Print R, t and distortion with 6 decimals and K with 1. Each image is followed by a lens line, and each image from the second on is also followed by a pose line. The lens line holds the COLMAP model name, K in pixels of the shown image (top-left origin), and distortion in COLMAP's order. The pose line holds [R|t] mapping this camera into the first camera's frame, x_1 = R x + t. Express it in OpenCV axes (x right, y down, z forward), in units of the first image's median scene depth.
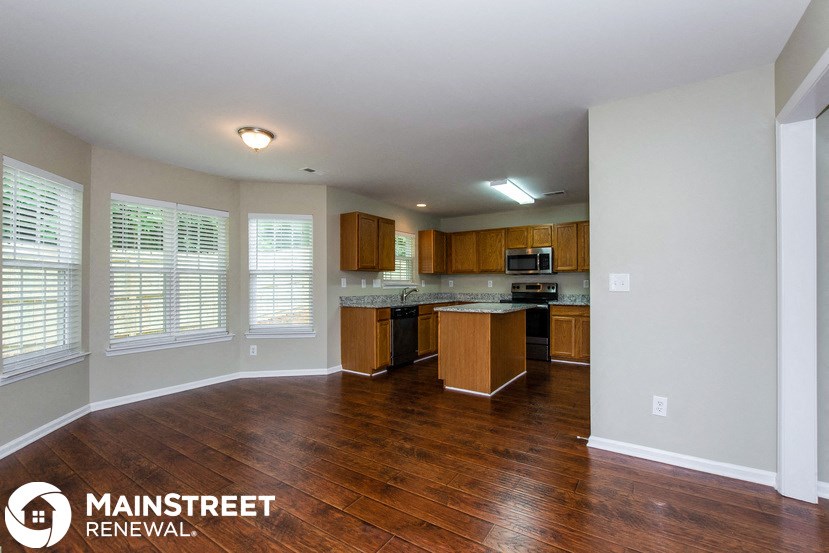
lens RADIAL K [[364.9, 0, 415.6], [0, 364.9, 280.9], [0, 0, 1]] dist [-0.023080, 0.007643]
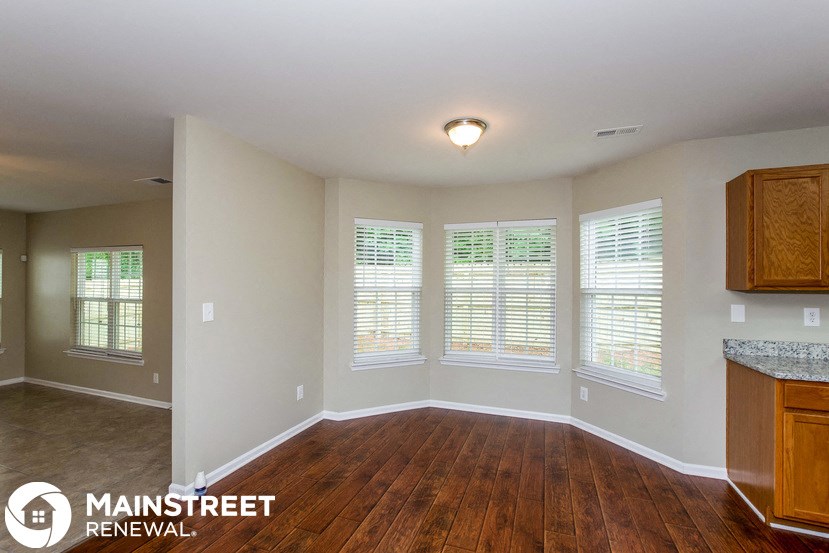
lens RADIAL K [[364.9, 0, 415.6], [0, 364.9, 280.9], [0, 0, 1]] dist [-0.023080, 0.007643]
pose [[0.230117, -0.007207, -0.973136, 0.173523], [0.000103, 0.999973, -0.007381, -0.032633], [0.973163, 0.001599, 0.230111, 0.382761]]
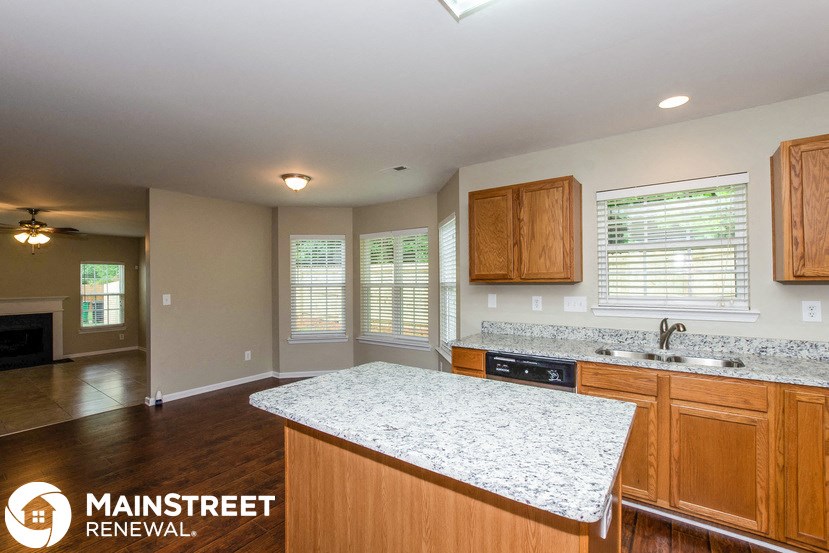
lens RADIAL K [[364.9, 0, 415.6], [0, 364.9, 280.9], [0, 0, 1]] dist [-0.023080, 0.007643]
pose [[-0.042158, 0.001302, -0.999110, 0.413189], [0.016493, 0.999864, 0.000608, -0.029447], [0.998975, -0.016452, -0.042173, 0.782573]]
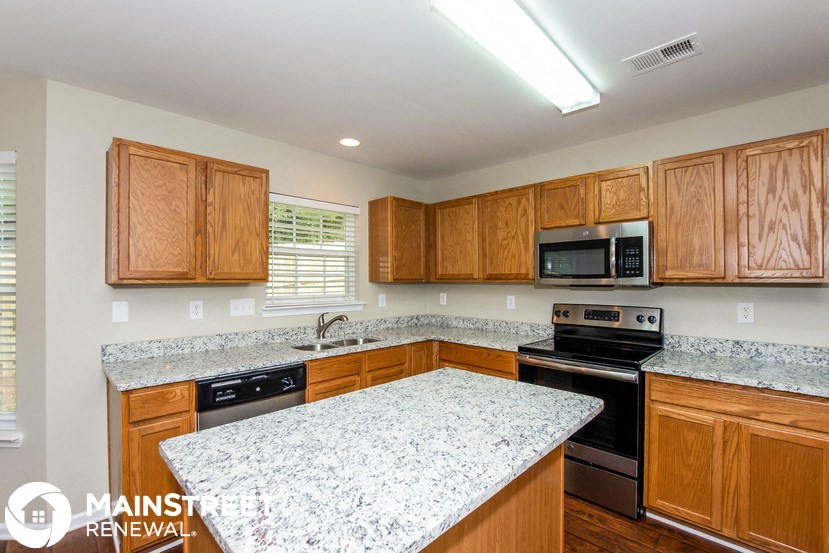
lens RADIAL K [[364.9, 0, 415.6], [0, 364.9, 280.9], [0, 0, 1]] dist [-0.023080, 0.007643]
pose [[0.981320, 0.000806, -0.192378, 0.202296], [0.001179, 0.999947, 0.010205, -0.031157], [0.192377, -0.010241, 0.981268, 0.569938]]
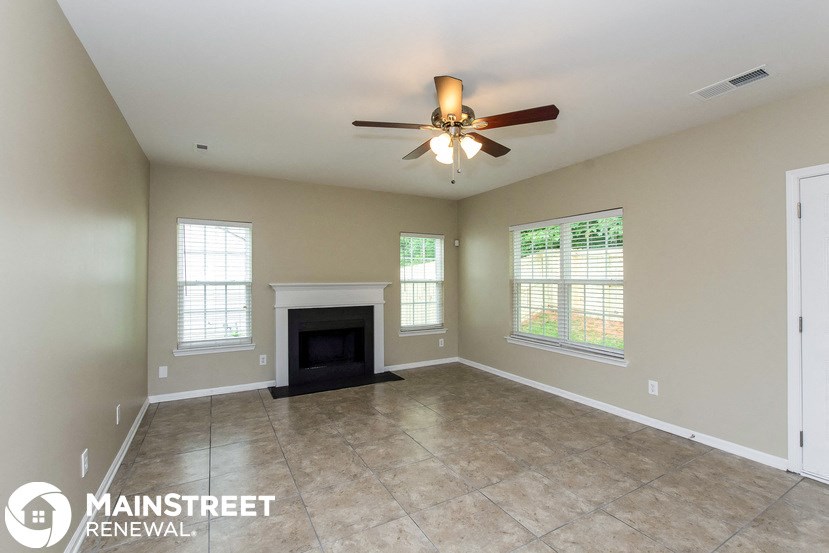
lens RADIAL K [[364.9, 0, 415.6], [0, 364.9, 280.9], [0, 0, 1]] dist [-0.023080, 0.007643]
pose [[-0.457021, 0.009603, -0.889404, -0.056109], [0.010573, 0.999930, 0.005363, -0.001205], [0.889393, -0.006952, -0.457090, -0.069718]]
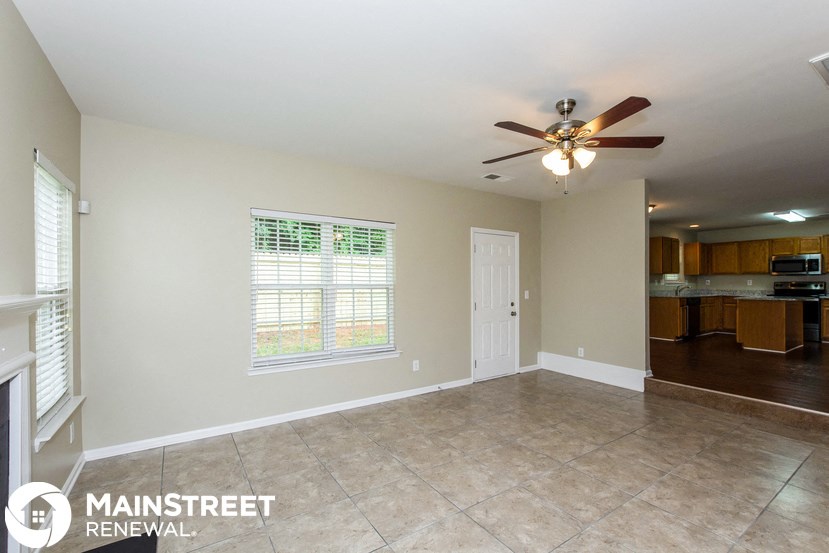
lens RADIAL K [[364.9, 0, 415.6], [0, 364.9, 280.9], [0, 0, 1]] dist [-0.023080, 0.007643]
pose [[0.920992, -0.001498, -0.389578, -0.446144], [0.002410, 0.999995, 0.001853, -0.003241], [0.389573, -0.002645, 0.920992, -0.712204]]
